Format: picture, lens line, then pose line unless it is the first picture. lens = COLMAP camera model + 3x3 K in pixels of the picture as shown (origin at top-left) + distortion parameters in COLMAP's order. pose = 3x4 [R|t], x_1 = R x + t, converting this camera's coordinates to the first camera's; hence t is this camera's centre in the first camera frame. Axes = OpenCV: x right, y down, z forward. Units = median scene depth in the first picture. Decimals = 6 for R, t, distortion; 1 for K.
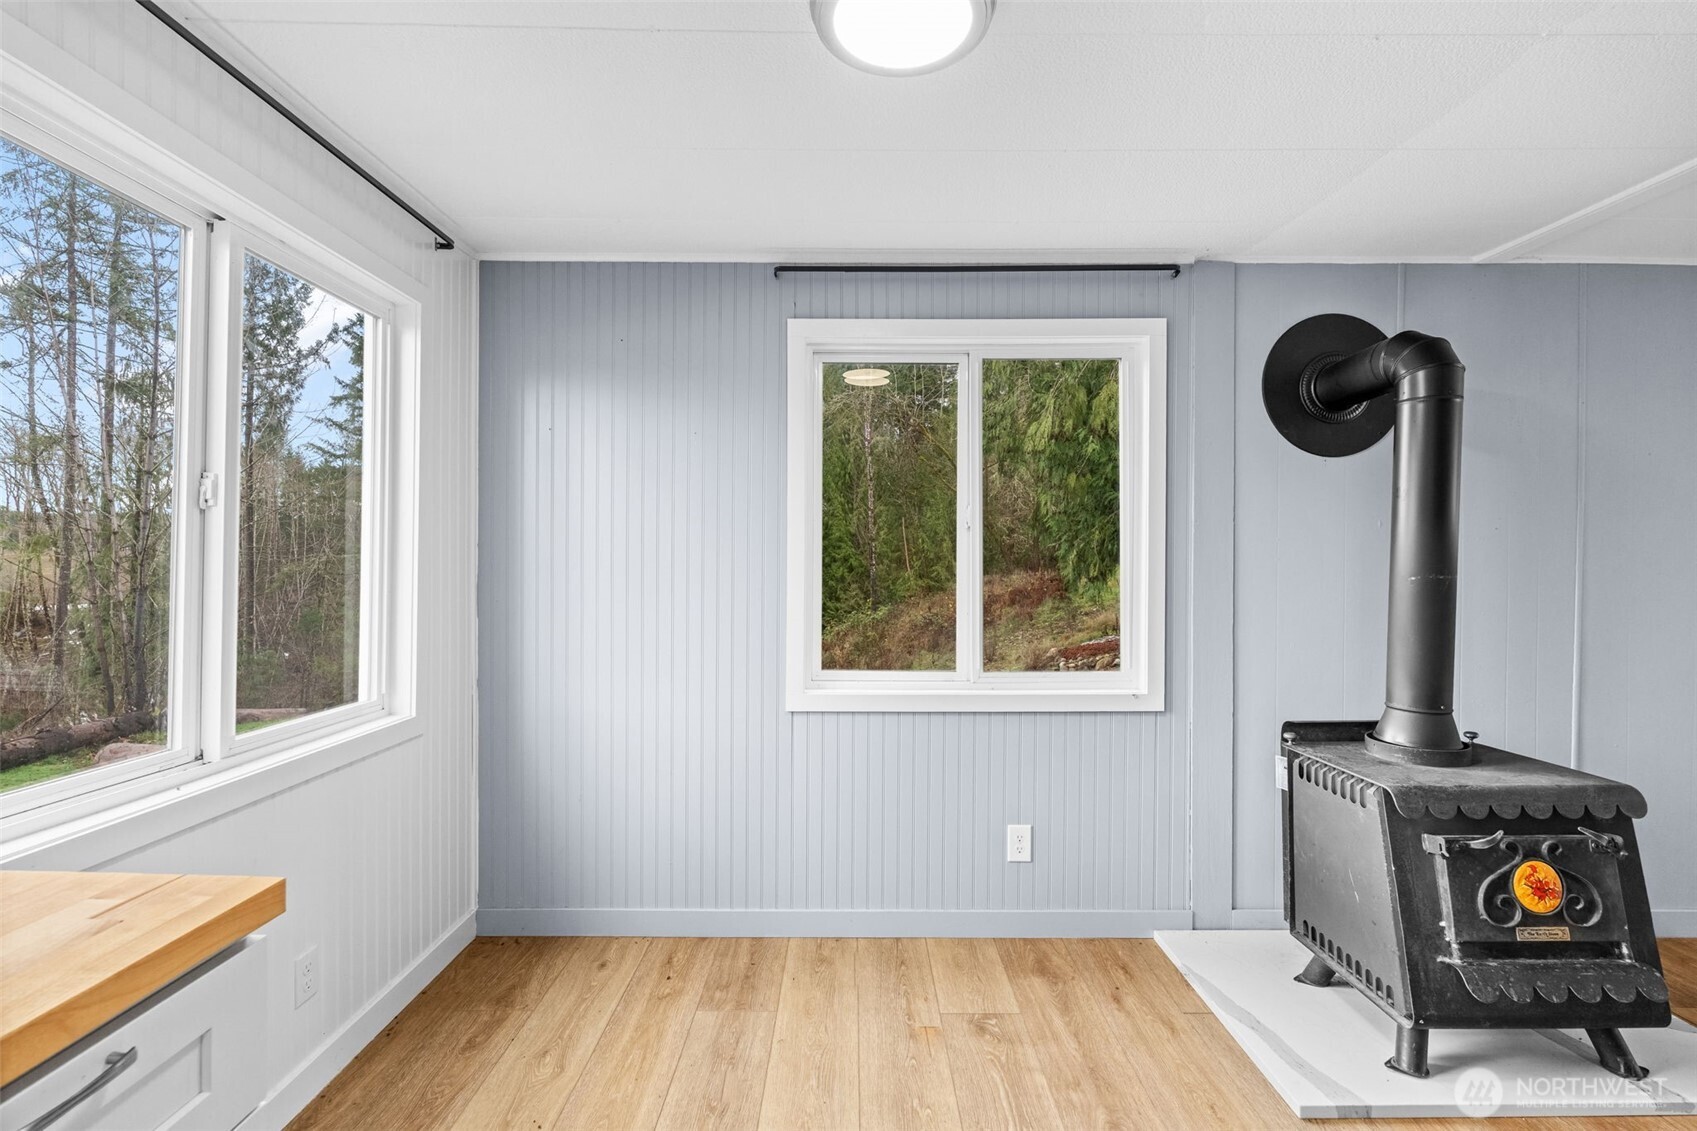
lens RADIAL K [[750.7, 0, 859.4], [0, 750.7, 547.9], [0, 0, 1]] dist [-0.001790, -0.000190]
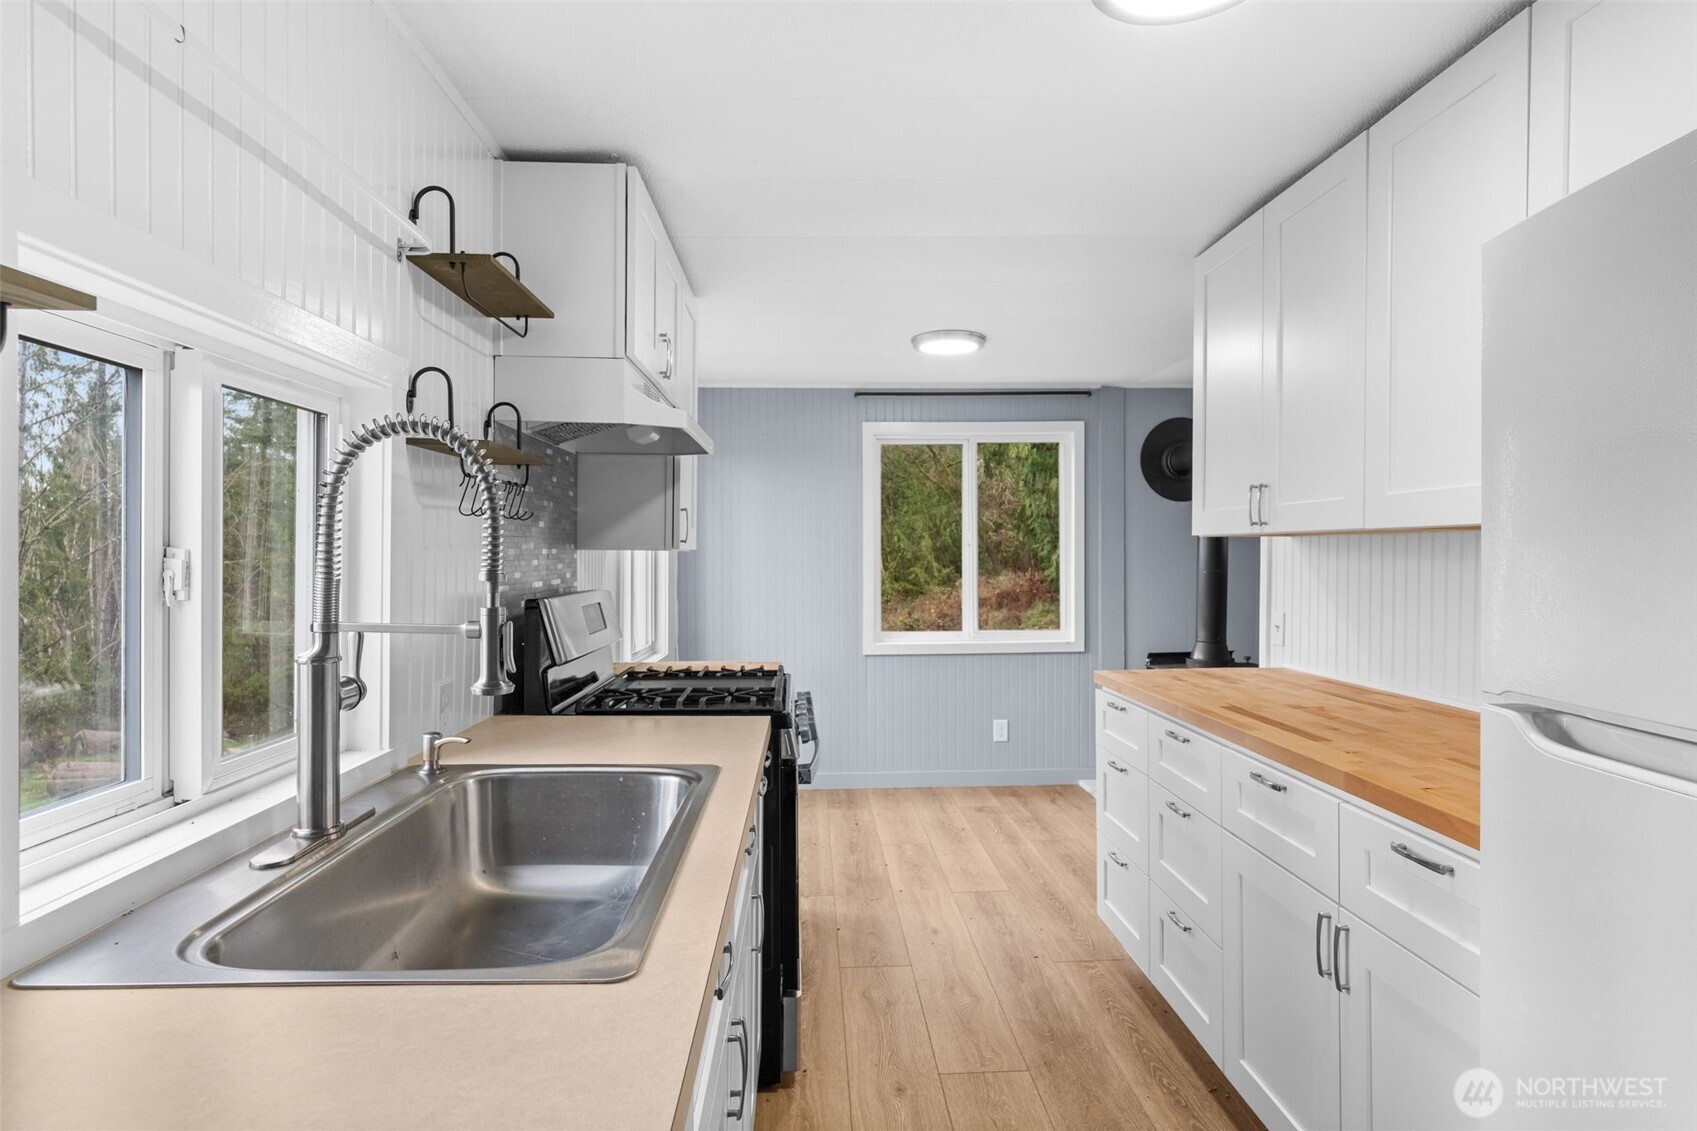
lens RADIAL K [[998.7, 0, 843.6], [0, 998.7, 548.7], [0, 0, 1]] dist [-0.004031, -0.002327]
pose [[0.998972, -0.008407, 0.044547, -0.231857], [0.008170, 0.999951, 0.005514, -0.032480], [-0.044591, -0.005144, 0.998992, -1.196972]]
